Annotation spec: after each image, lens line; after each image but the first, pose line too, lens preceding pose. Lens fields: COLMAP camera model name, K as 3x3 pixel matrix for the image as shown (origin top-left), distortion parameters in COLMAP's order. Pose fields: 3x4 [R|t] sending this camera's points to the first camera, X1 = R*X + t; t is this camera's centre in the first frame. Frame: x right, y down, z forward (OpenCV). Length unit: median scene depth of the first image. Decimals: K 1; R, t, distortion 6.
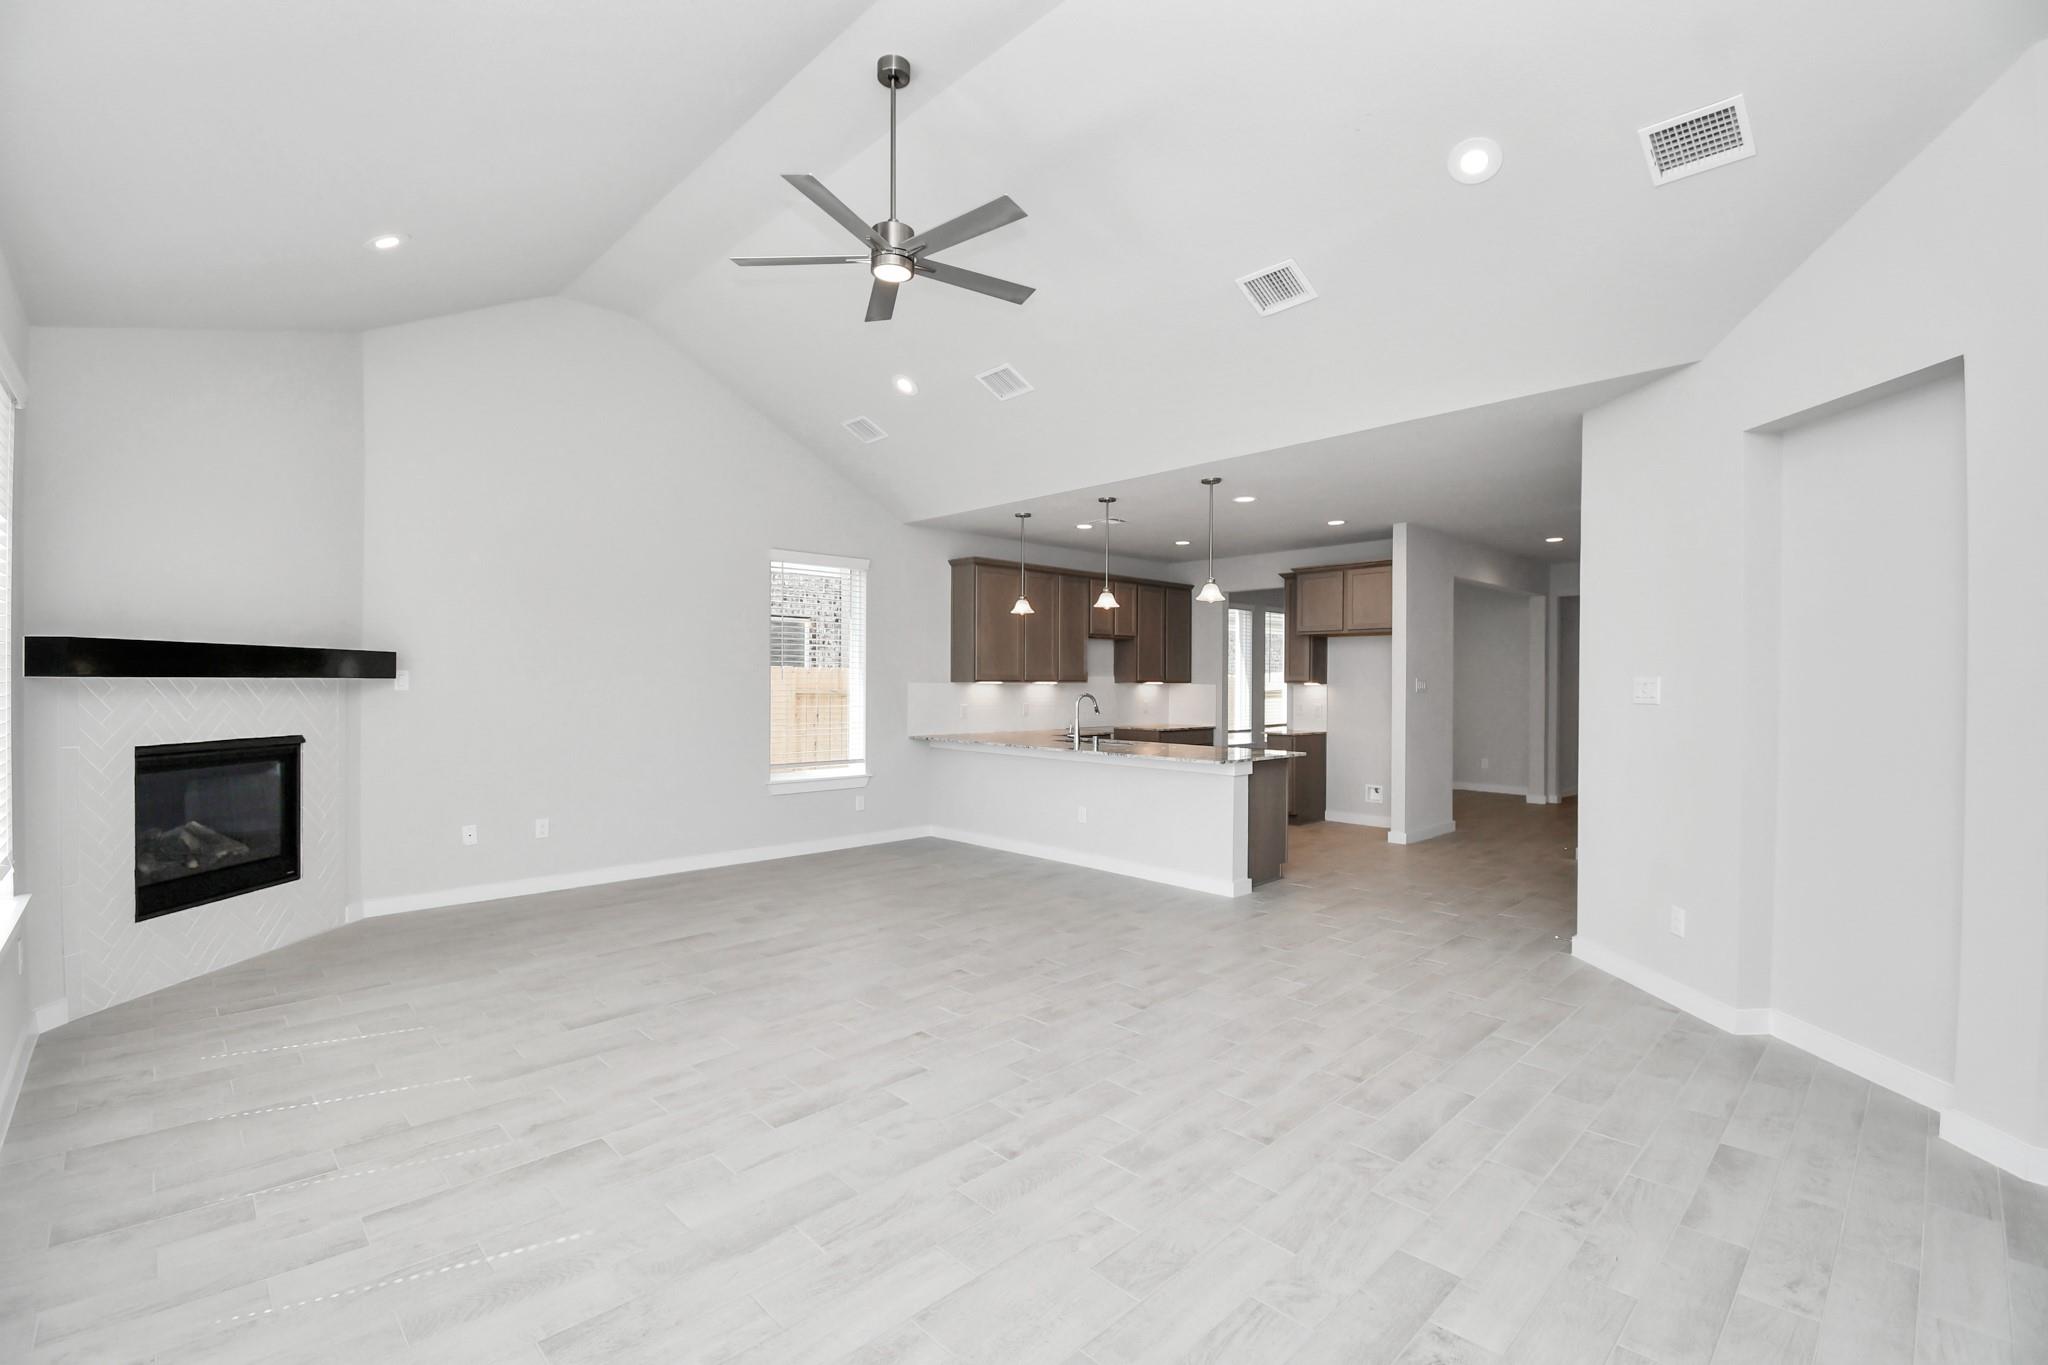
lens RADIAL K [[898.0, 0, 1015.5], [0, 898.0, 685.6], [0, 0, 1]] dist [0.024527, -0.028474]
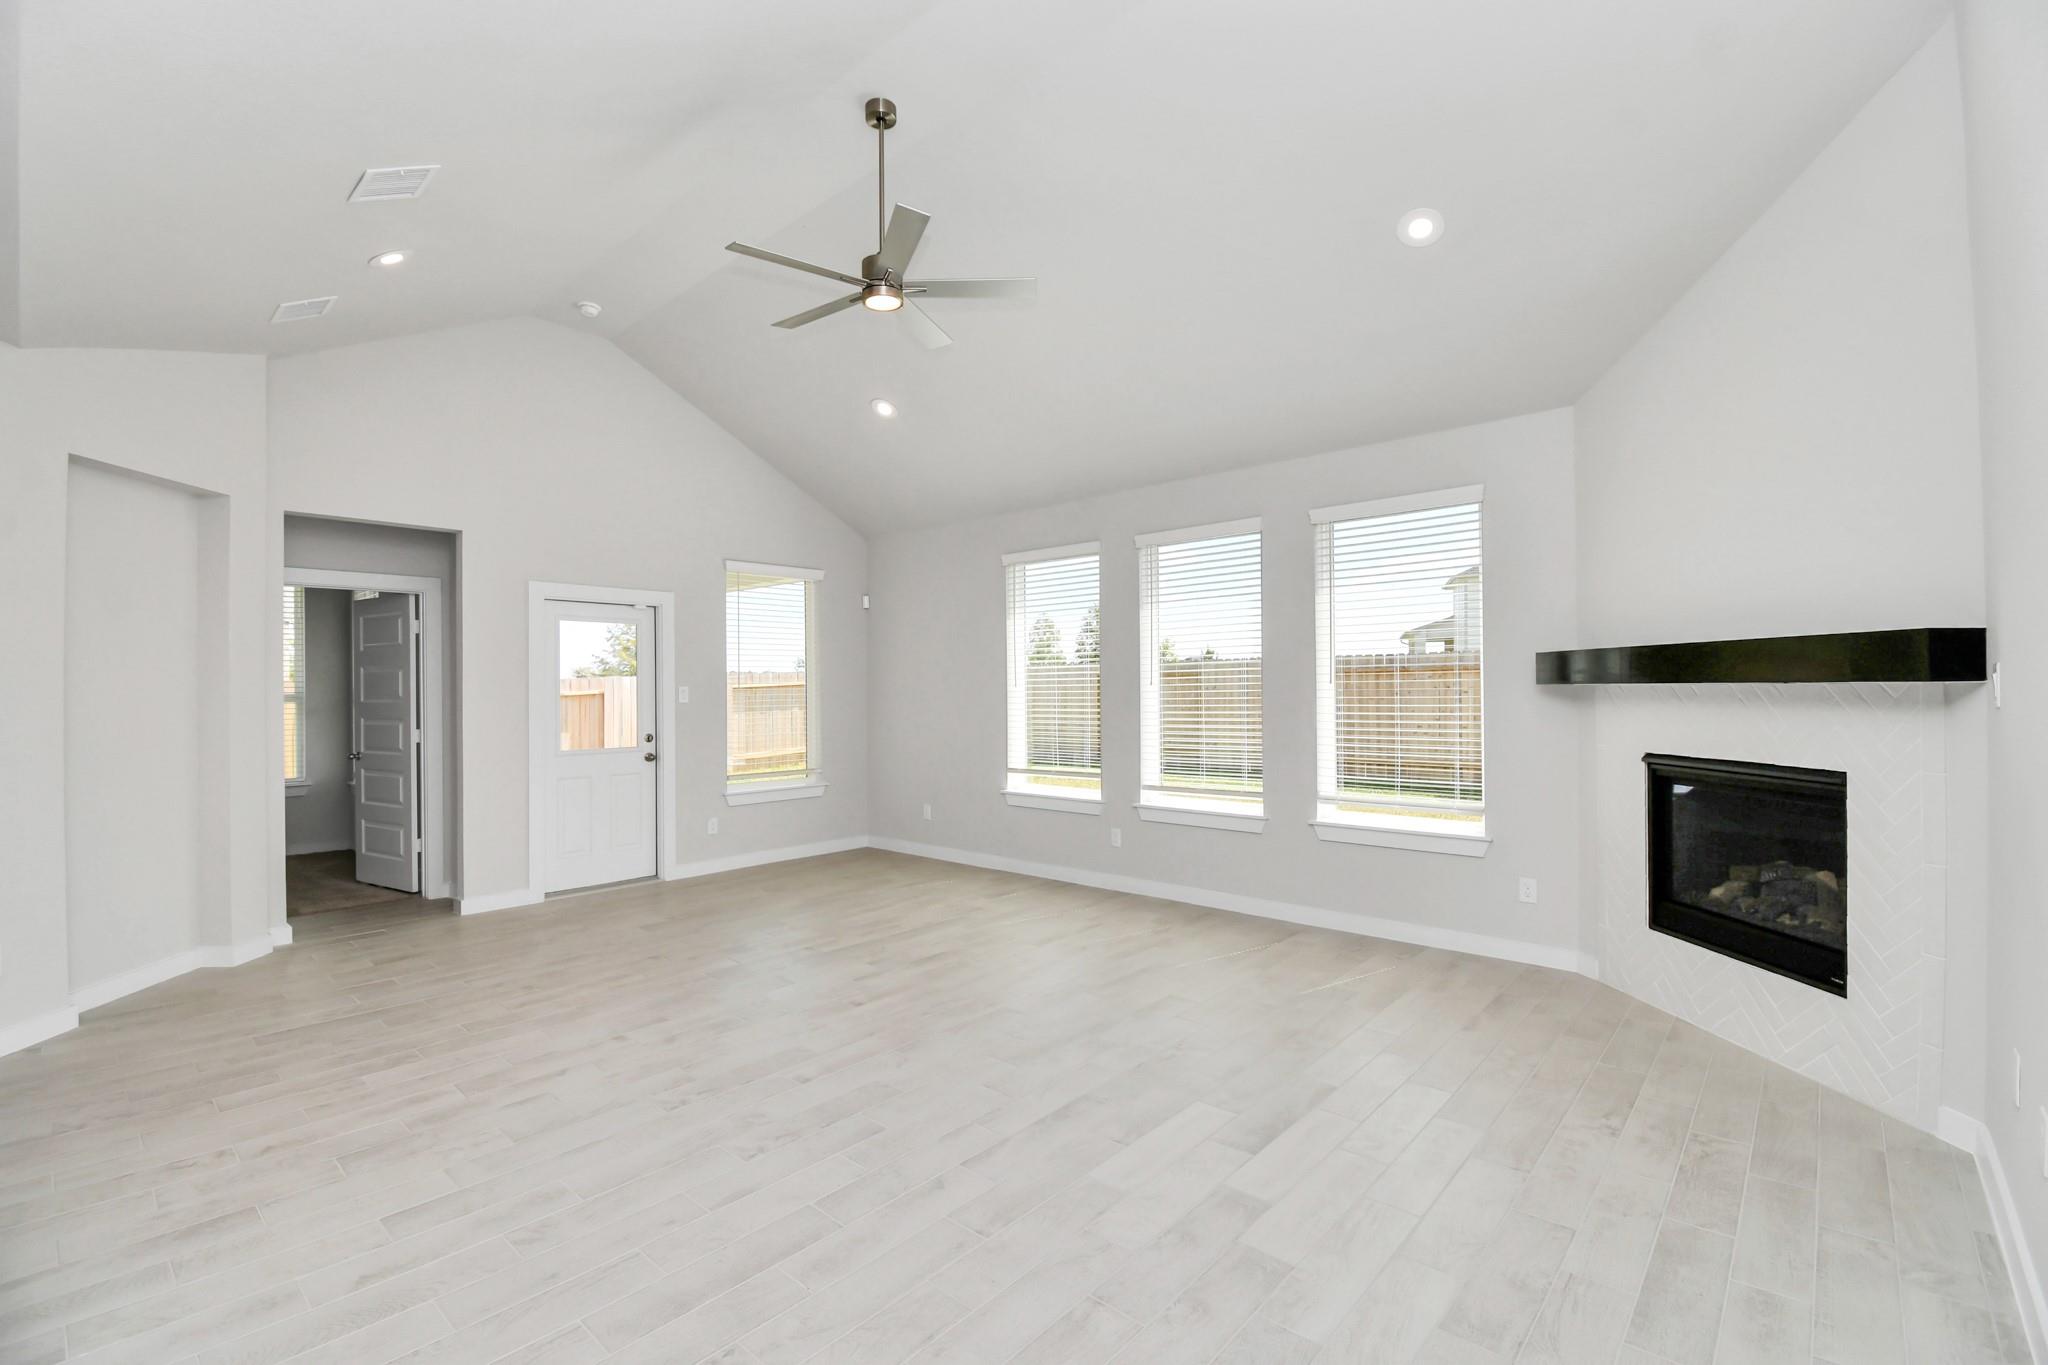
lens RADIAL K [[898.0, 0, 1015.5], [0, 898.0, 685.6], [0, 0, 1]] dist [0.024527, -0.028474]
pose [[-0.997563, 0.001642, -0.069751, -0.198961], [0.001608, 0.999999, 0.000542, -0.008704], [0.069752, 0.000429, -0.997564, 1.903867]]
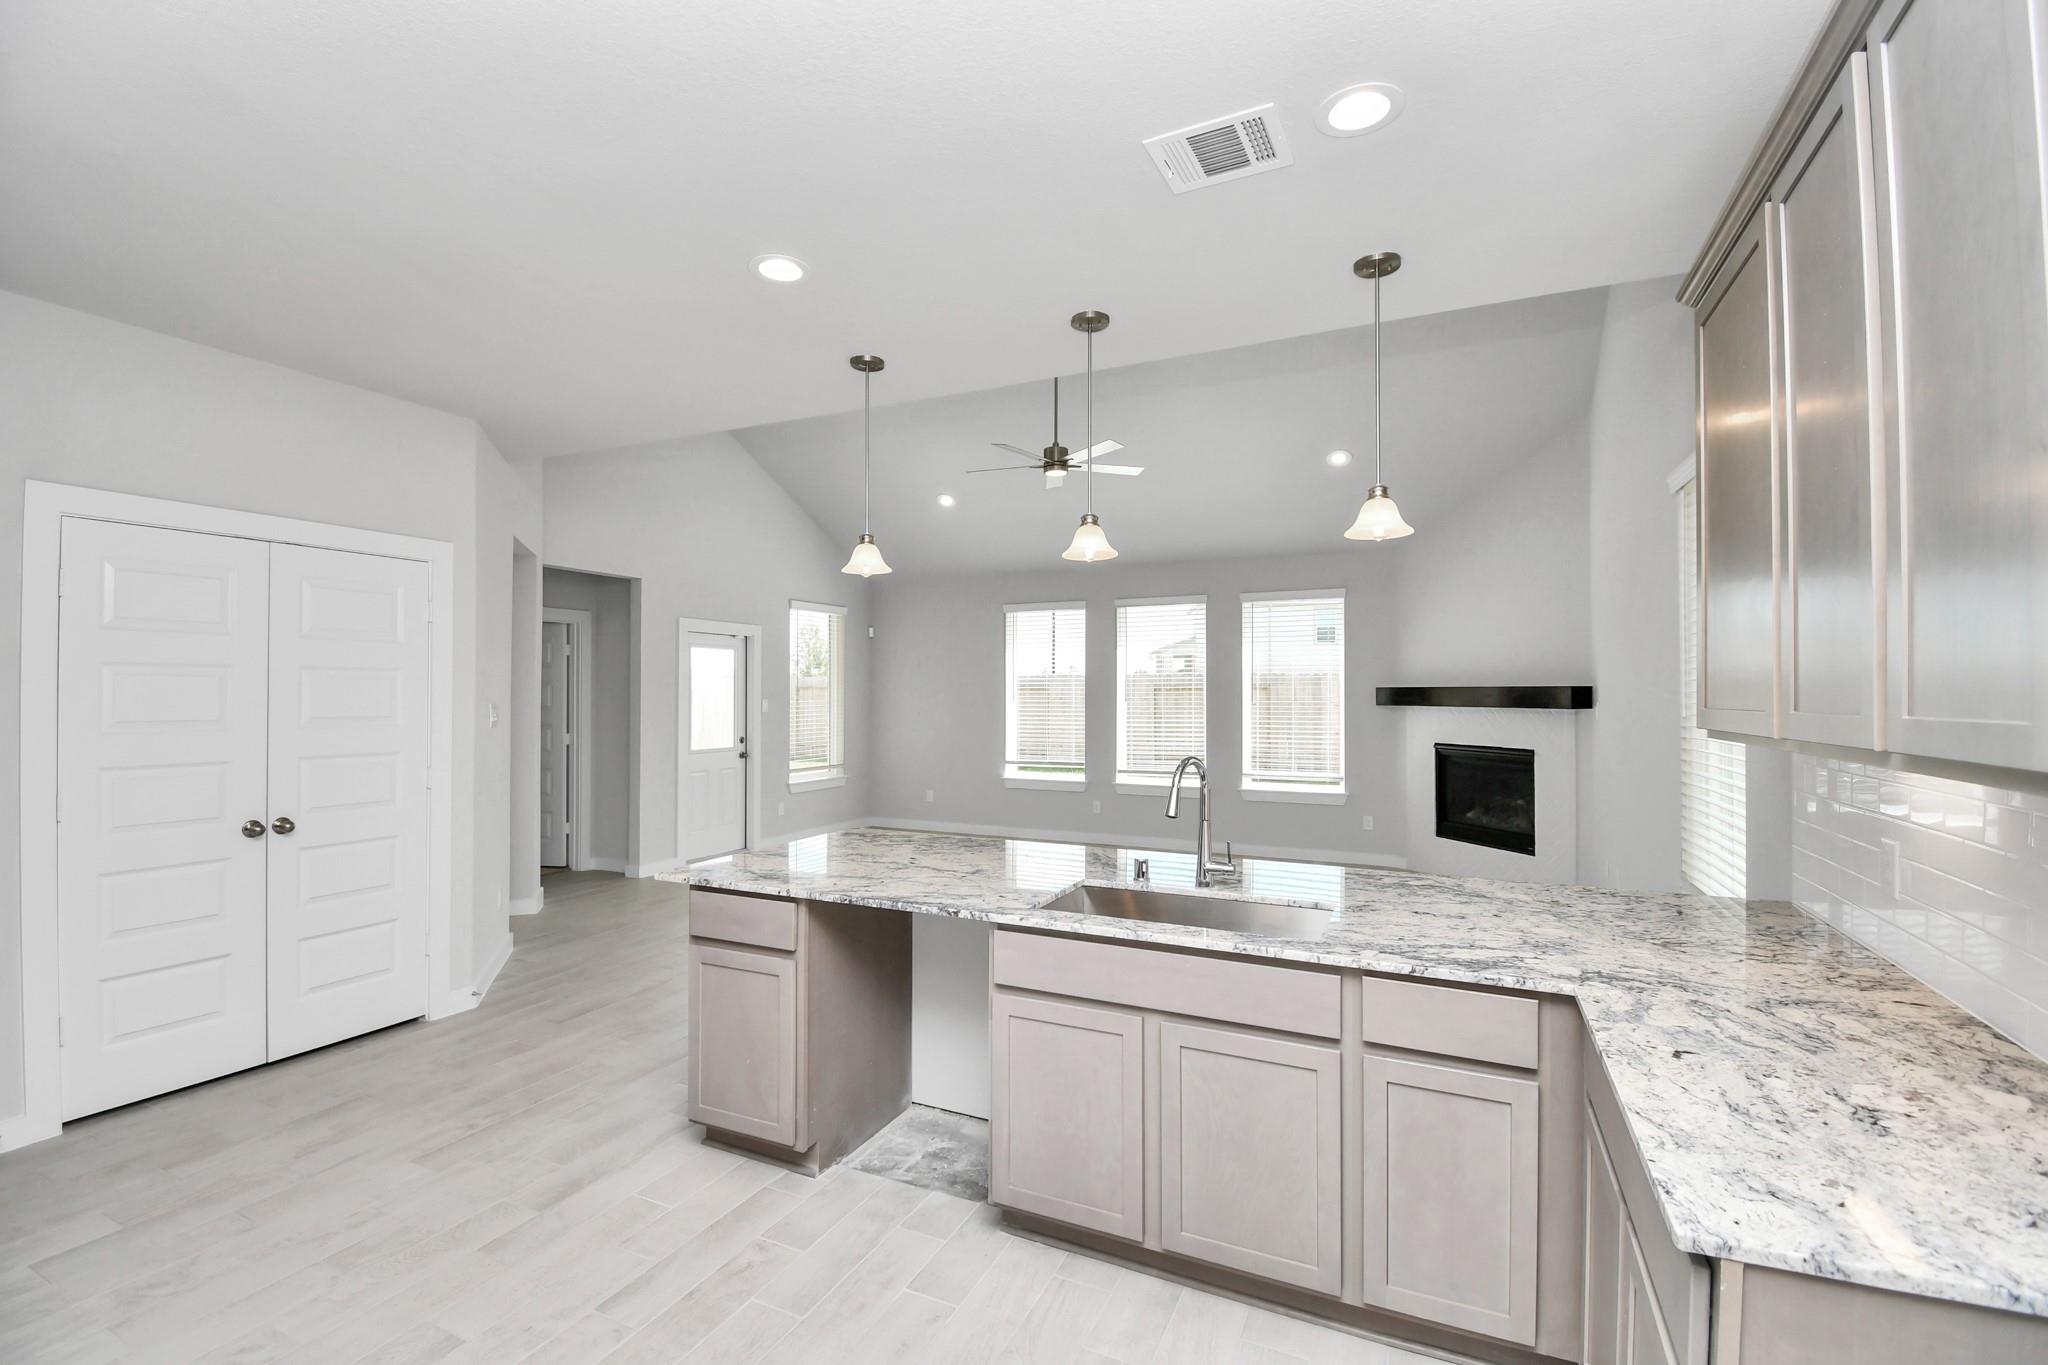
lens RADIAL K [[898.0, 0, 1015.5], [0, 898.0, 685.6], [0, 0, 1]] dist [0.024527, -0.028474]
pose [[-0.936331, -0.010607, -0.350959, 0.501660], [-0.008884, 0.999939, -0.006521, -0.031588], [0.351006, -0.002988, -0.936368, 2.397876]]
